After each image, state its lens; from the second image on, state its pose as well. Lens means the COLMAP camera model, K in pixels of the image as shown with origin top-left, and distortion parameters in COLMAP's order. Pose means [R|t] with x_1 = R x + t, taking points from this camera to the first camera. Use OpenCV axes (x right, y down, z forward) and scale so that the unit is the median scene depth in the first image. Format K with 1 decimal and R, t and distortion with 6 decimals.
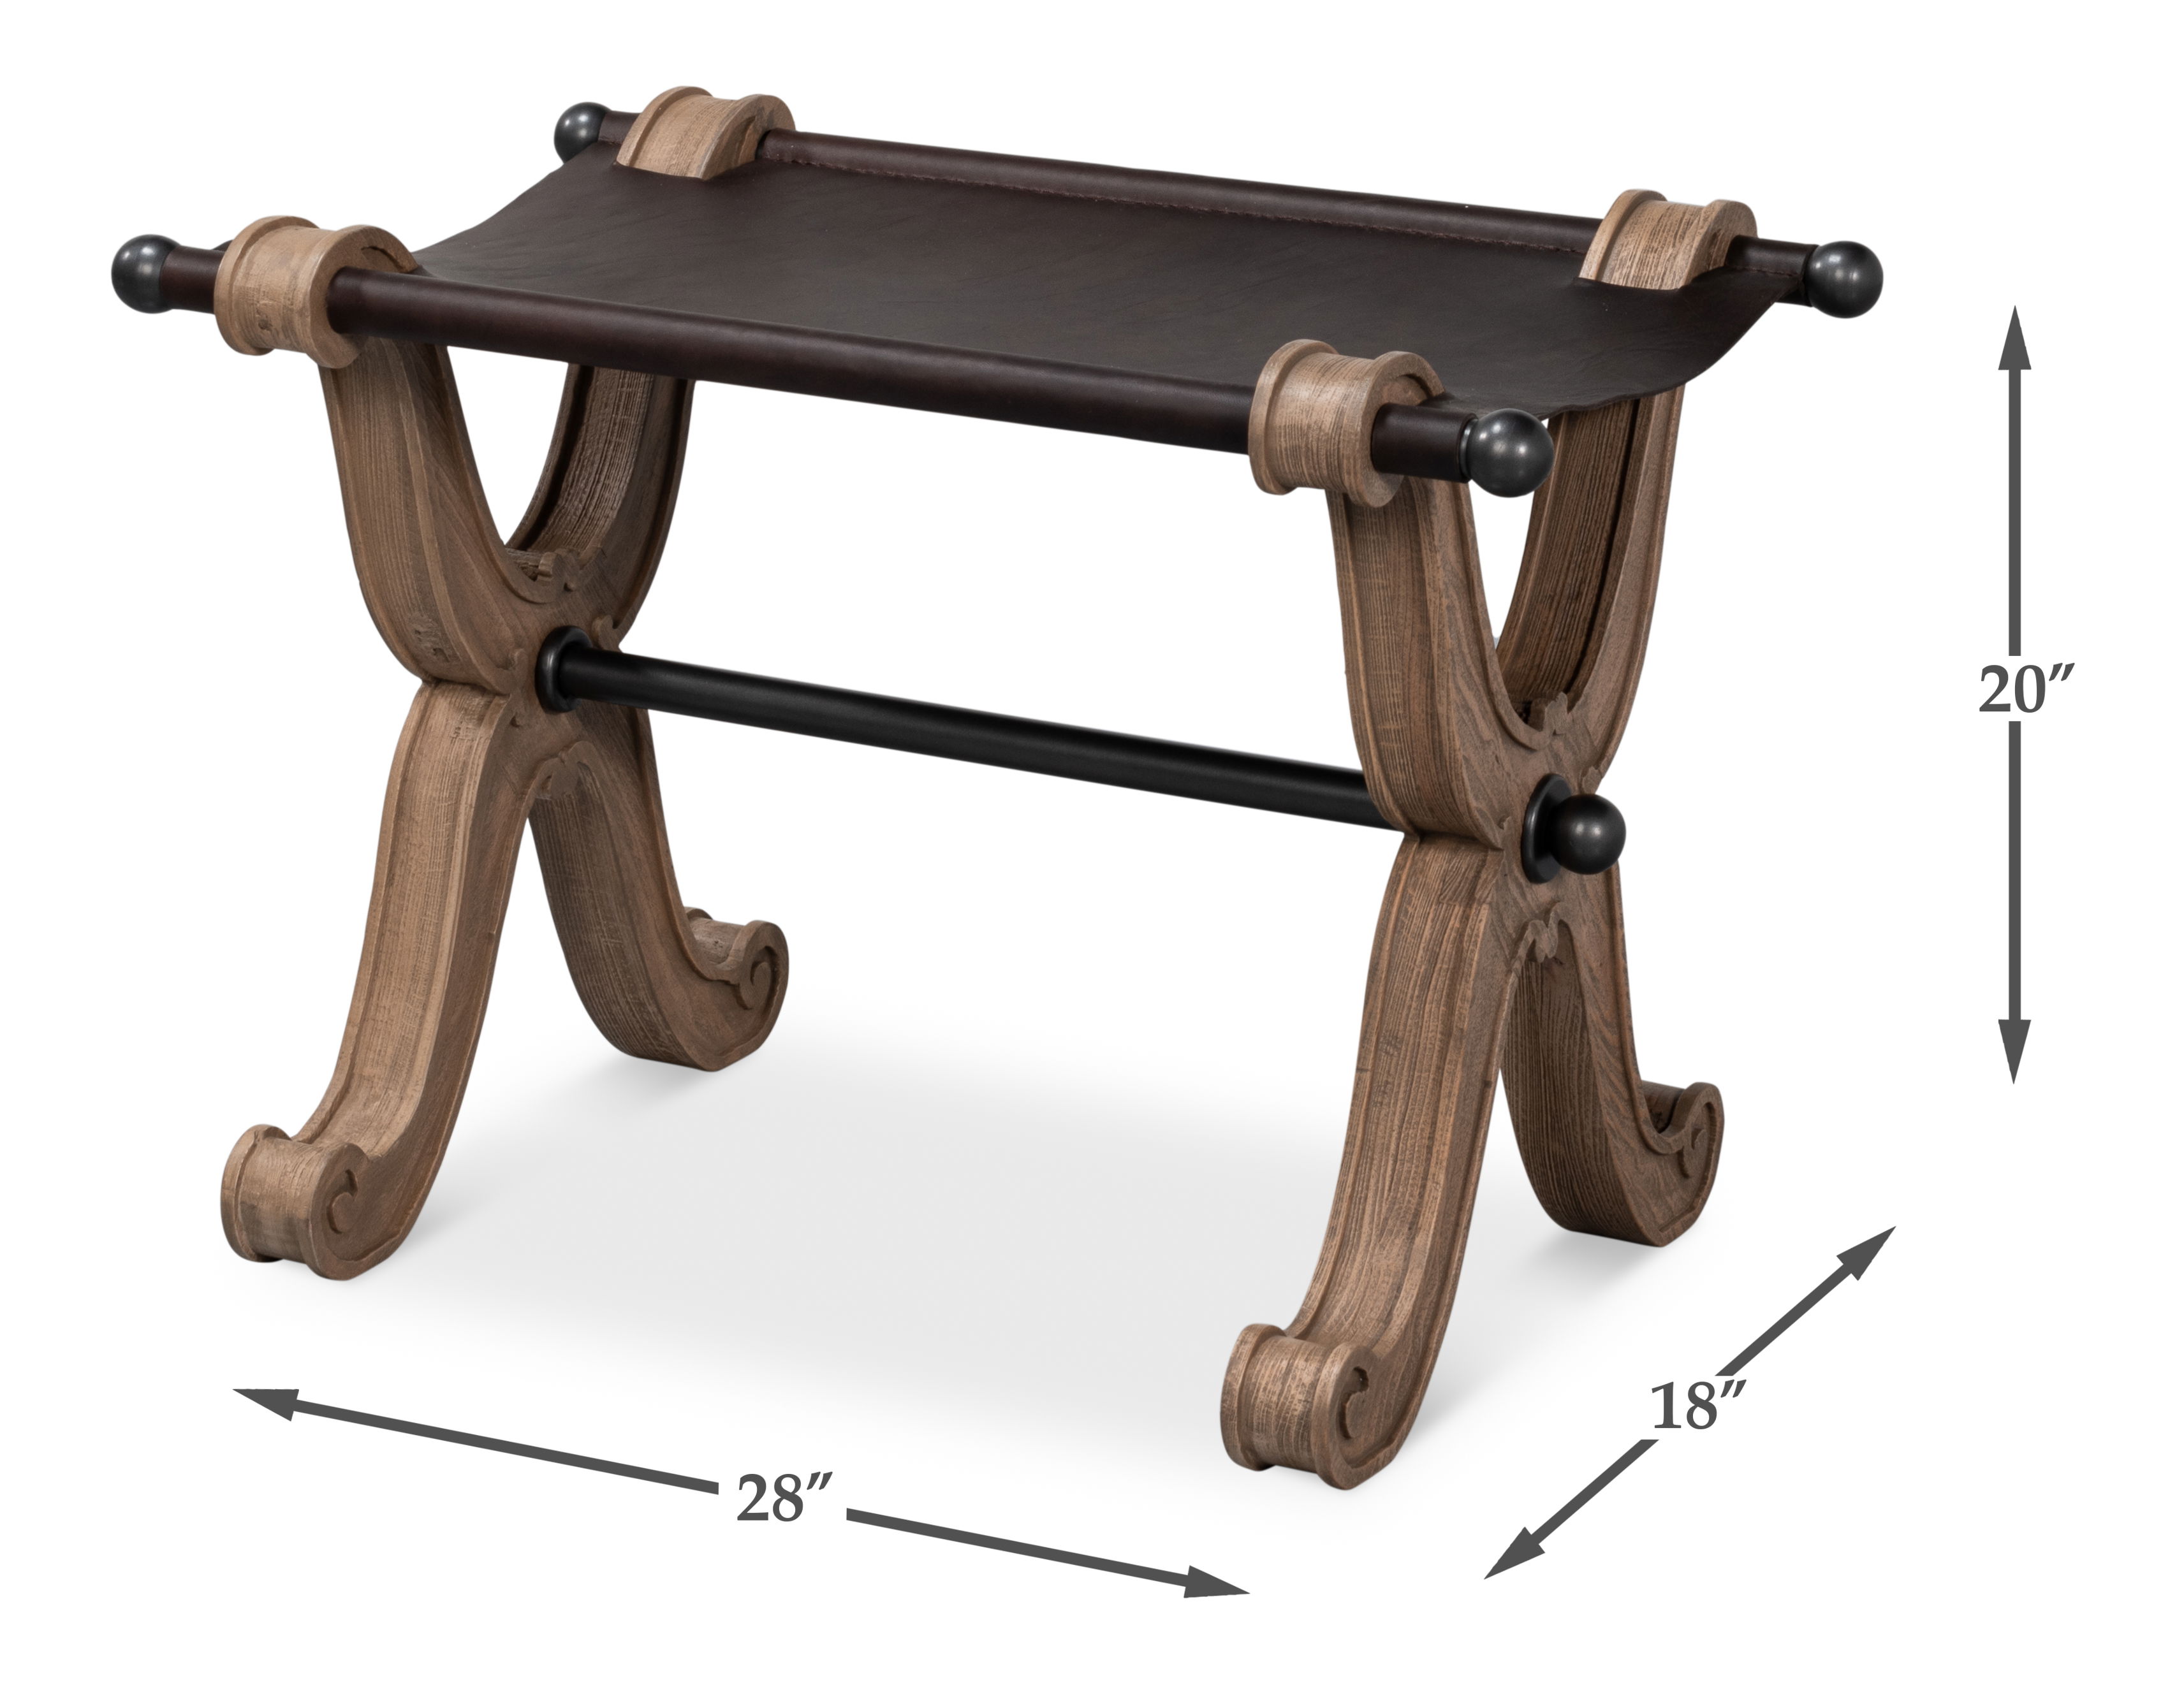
lens RADIAL K [[6521.7, 0, 1057.6], [0, 6521.7, 755.3], [0, 0, 1]] dist [0.013227, 0.000000]
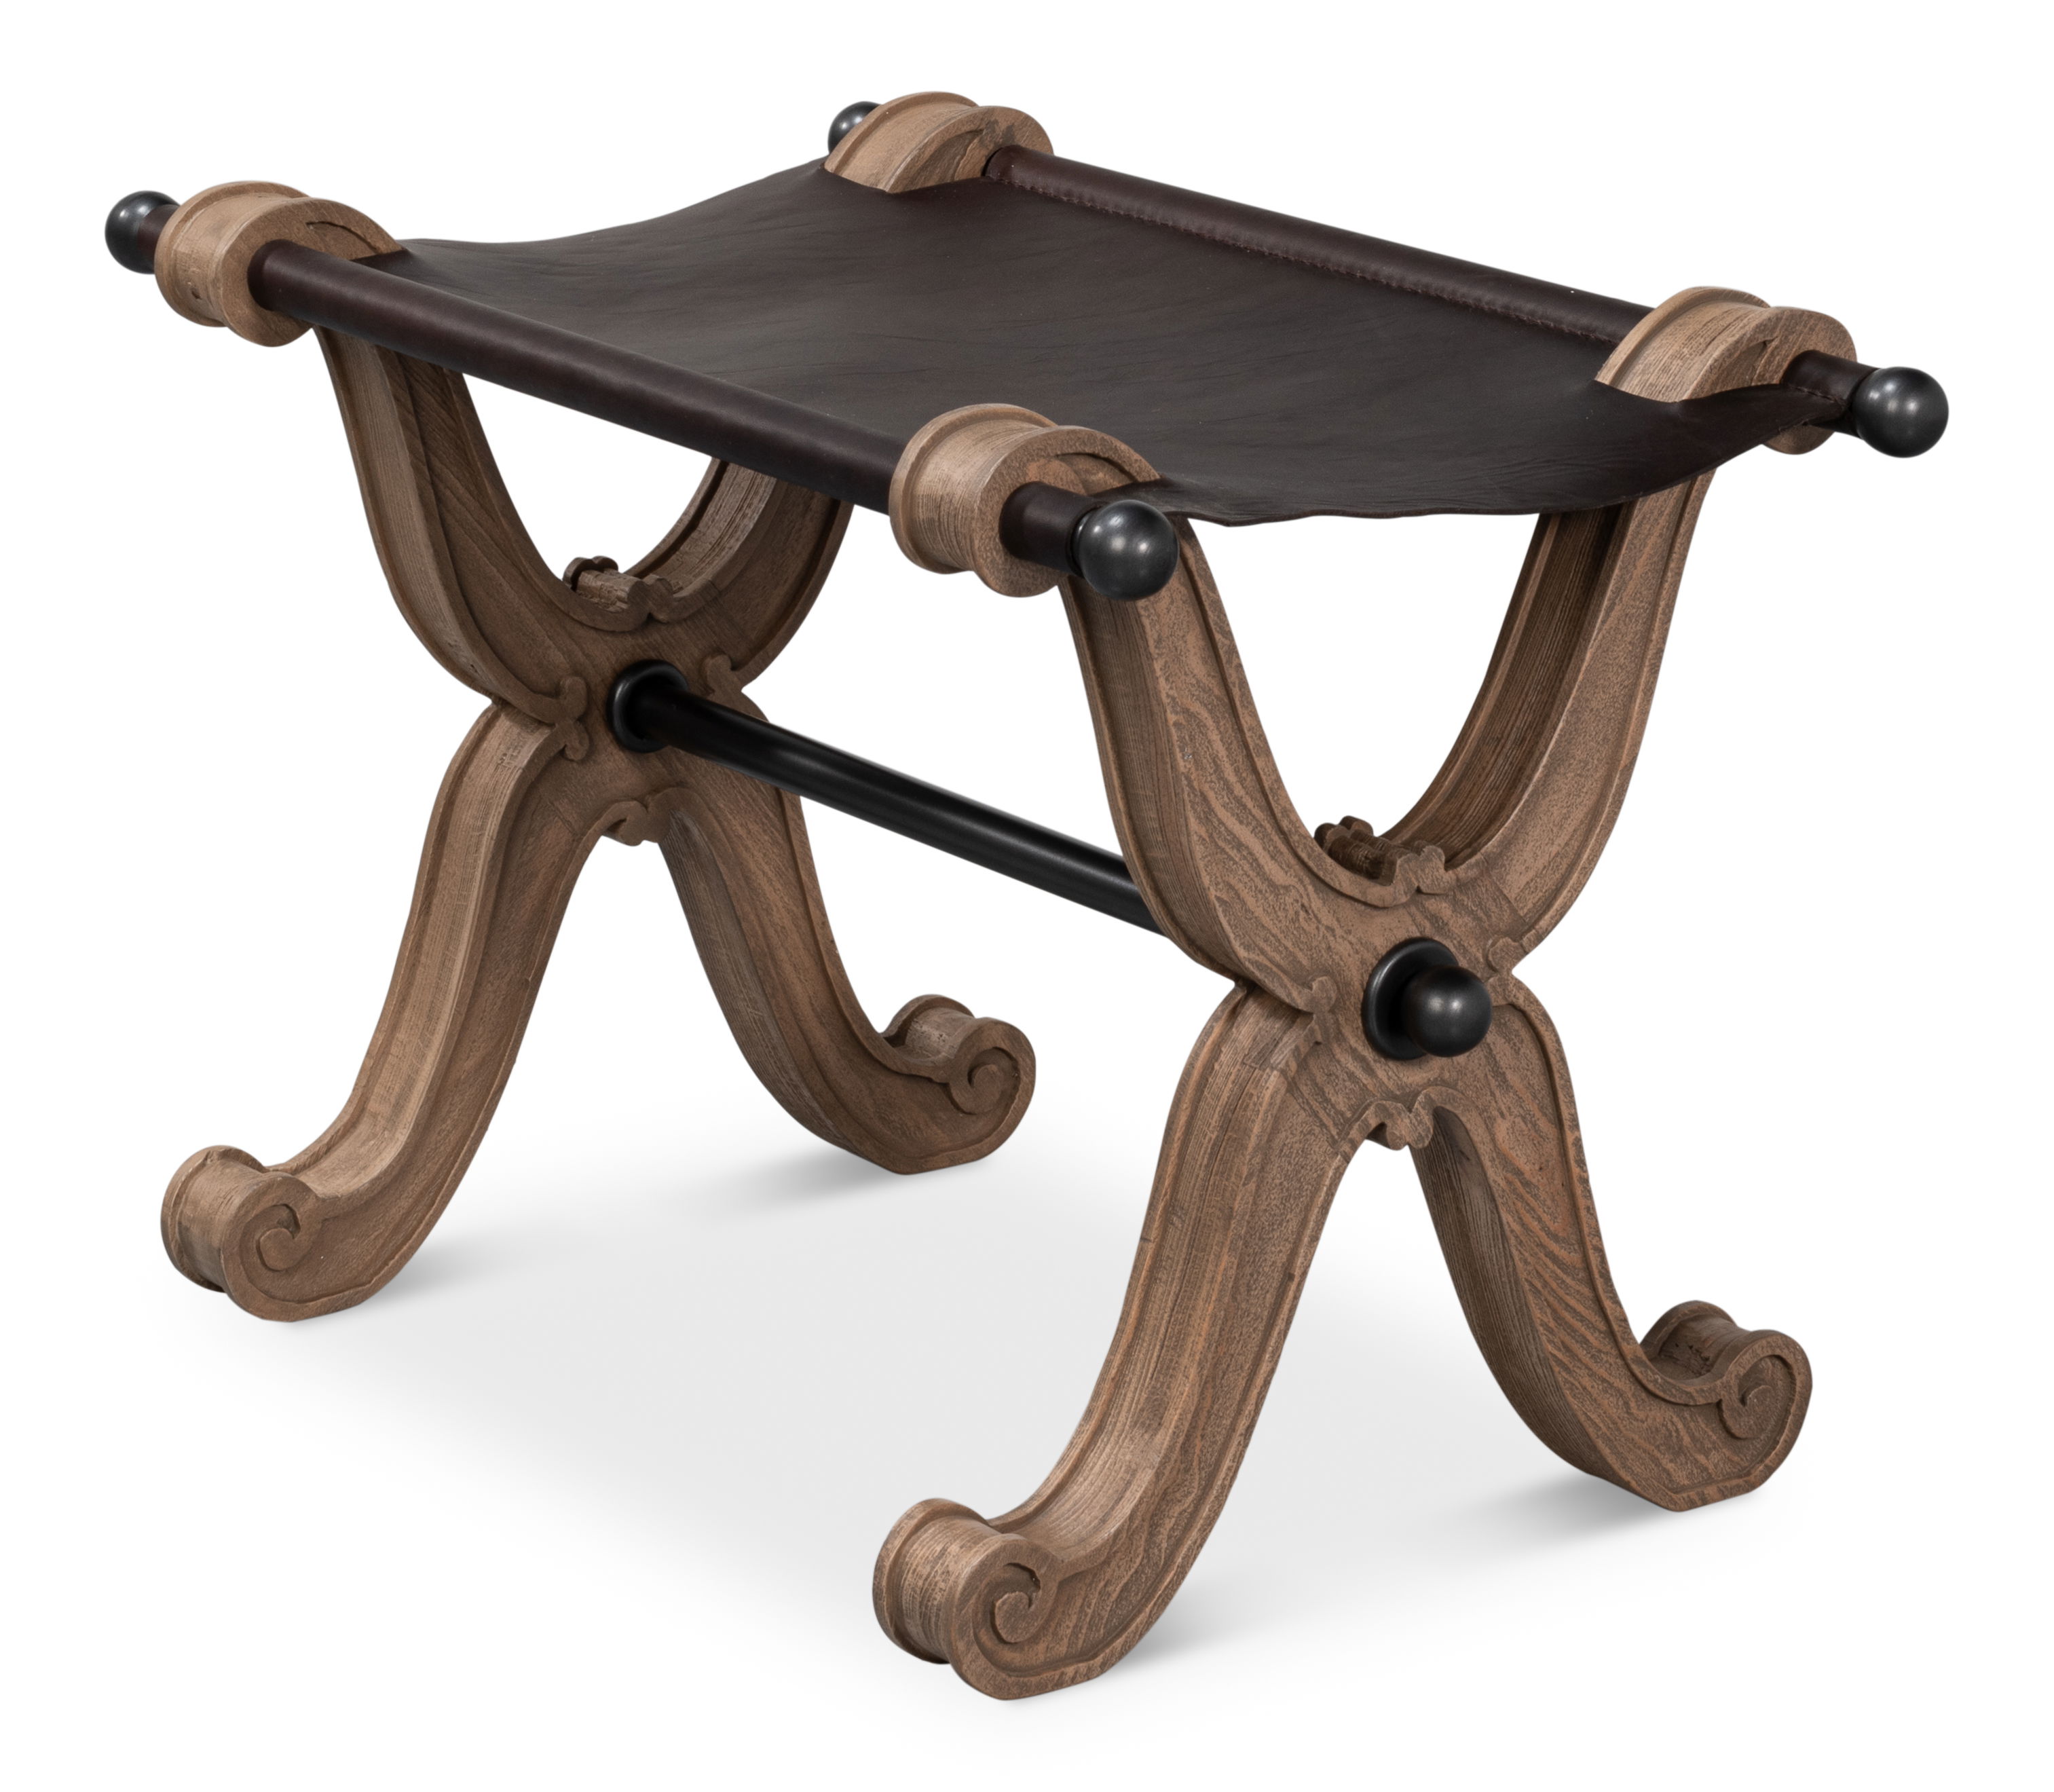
lens RADIAL K [[7284.9, 0, 1020.5], [0, 7284.9, 891.9], [0, 0, 1]] dist [0.045440, 0.000000]
pose [[0.909794, 0.122022, -0.396718, 0.403254], [-0.121041, 0.992263, 0.027616, -0.023100], [0.397018, 0.022895, 0.917525, 0.080832]]
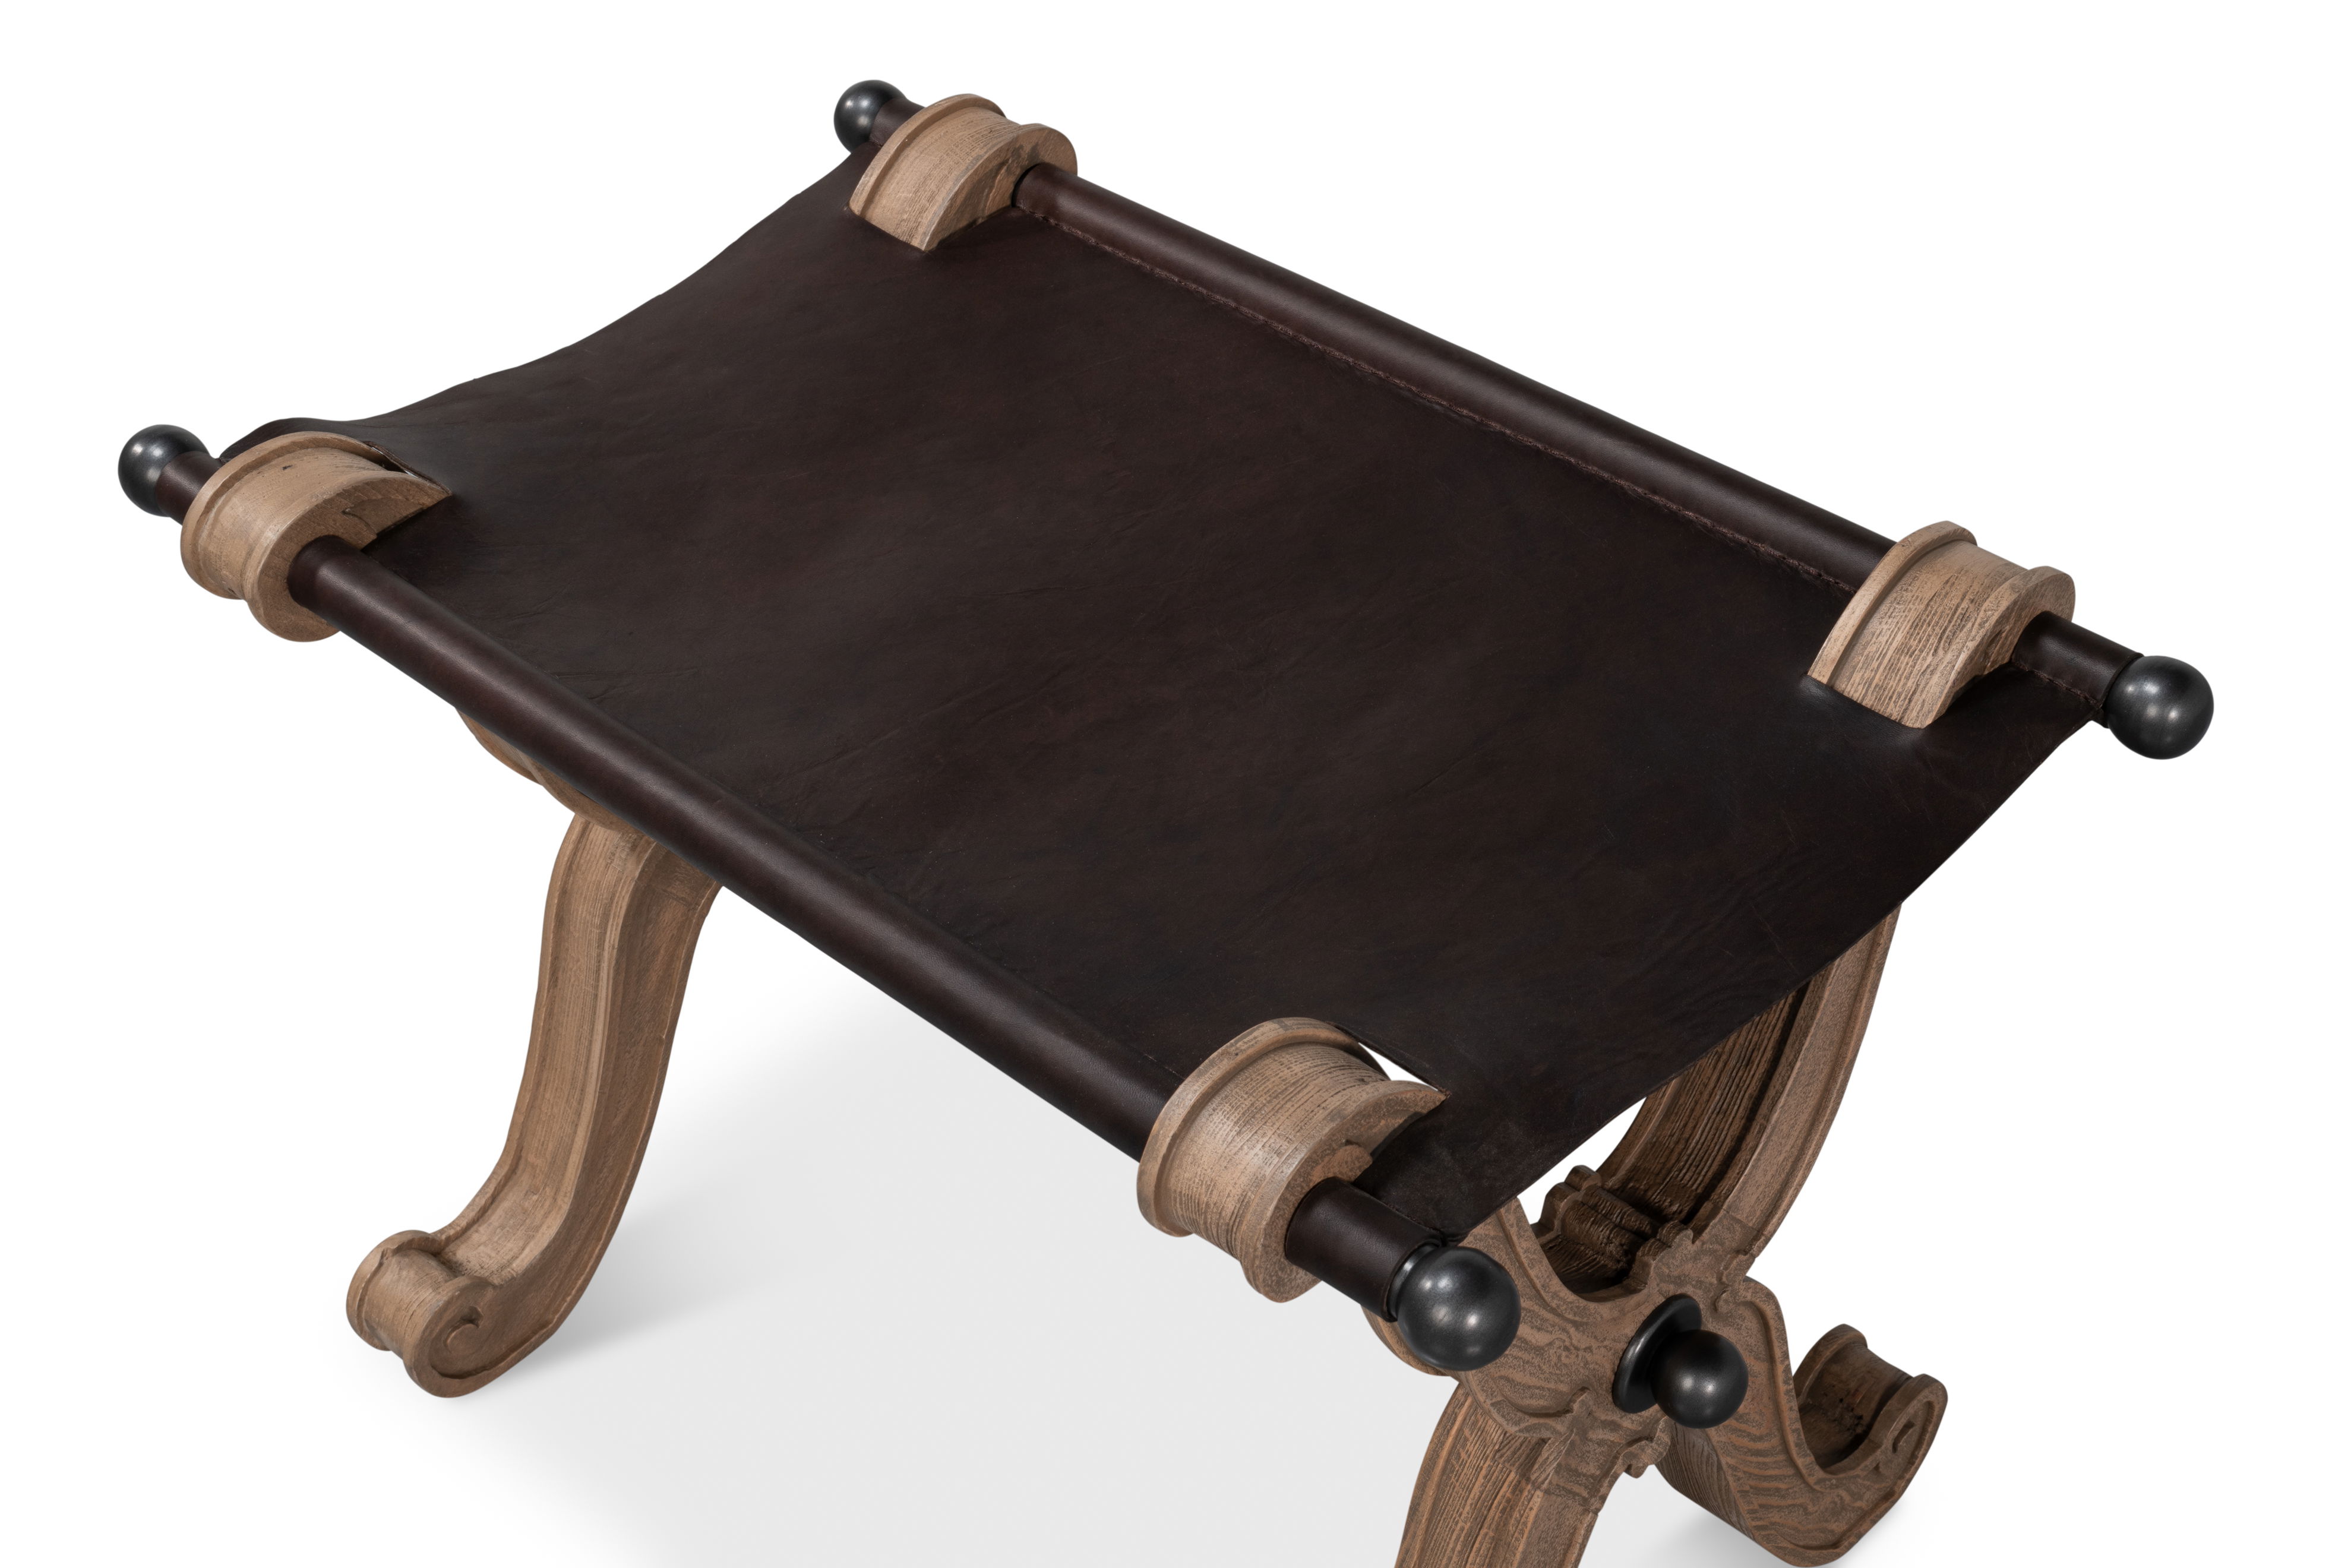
lens RADIAL K [[3567.1, 0, 1121.5], [0, 3567.1, 795.7], [0, 0, 1]] dist [0.003282, 0.000000]
pose [[0.956949, 0.148617, -0.249322, 0.110026], [-0.042268, 0.921168, 0.386864, -0.222885], [0.287162, -0.359670, 0.887792, 0.586876]]
